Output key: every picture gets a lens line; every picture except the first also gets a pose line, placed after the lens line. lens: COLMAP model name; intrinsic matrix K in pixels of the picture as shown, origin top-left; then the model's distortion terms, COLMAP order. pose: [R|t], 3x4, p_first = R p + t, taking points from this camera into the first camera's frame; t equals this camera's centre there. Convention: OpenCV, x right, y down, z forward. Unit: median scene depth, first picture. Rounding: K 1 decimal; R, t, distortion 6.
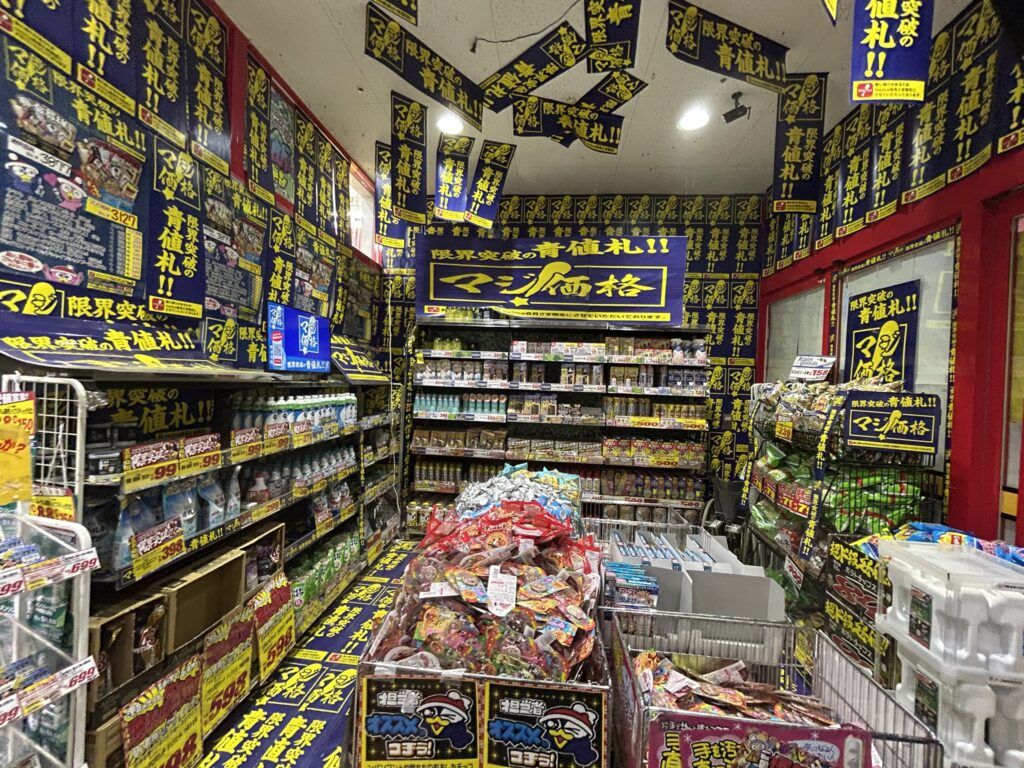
lens RADIAL K [[413.9, 0, 512.0], [0, 413.9, 383.1], [0, 0, 1]] dist [0.000215, 0.000010]
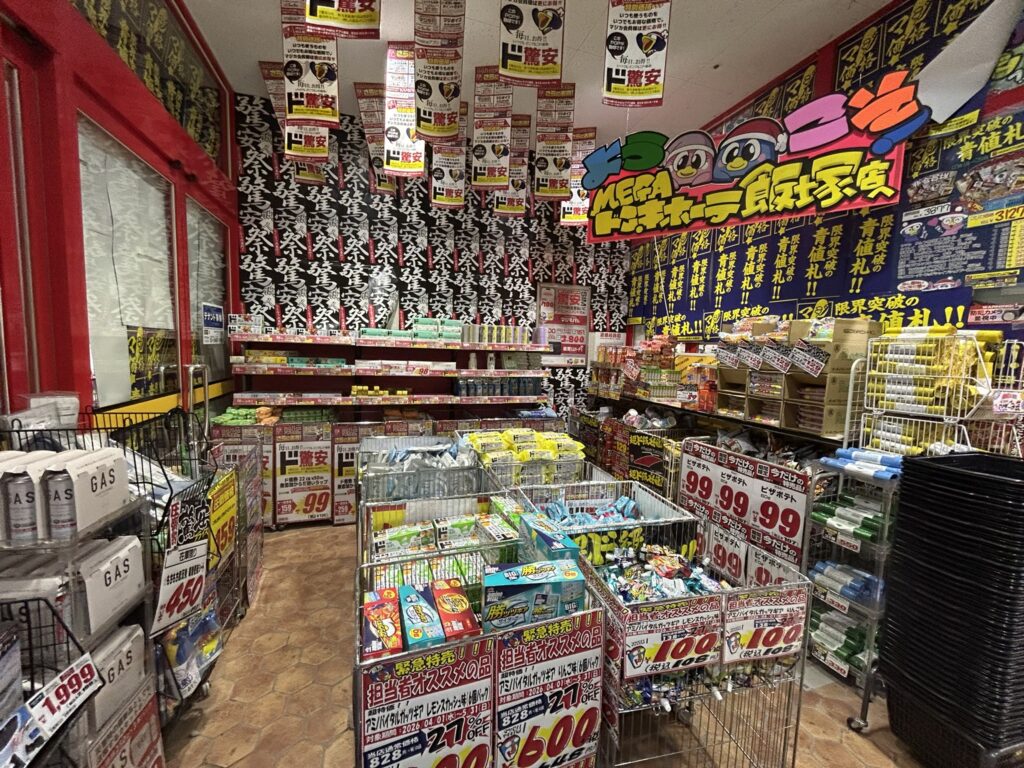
lens RADIAL K [[413.9, 0, 512.5], [0, 413.9, 383.7], [0, 0, 1]] dist [0.000215, 0.000010]
pose [[-0.909360, -0.128315, -0.395726, 0.667811], [-0.159902, 0.985978, 0.047742, 0.209355], [0.384051, 0.106692, -0.917127, 1.768396]]
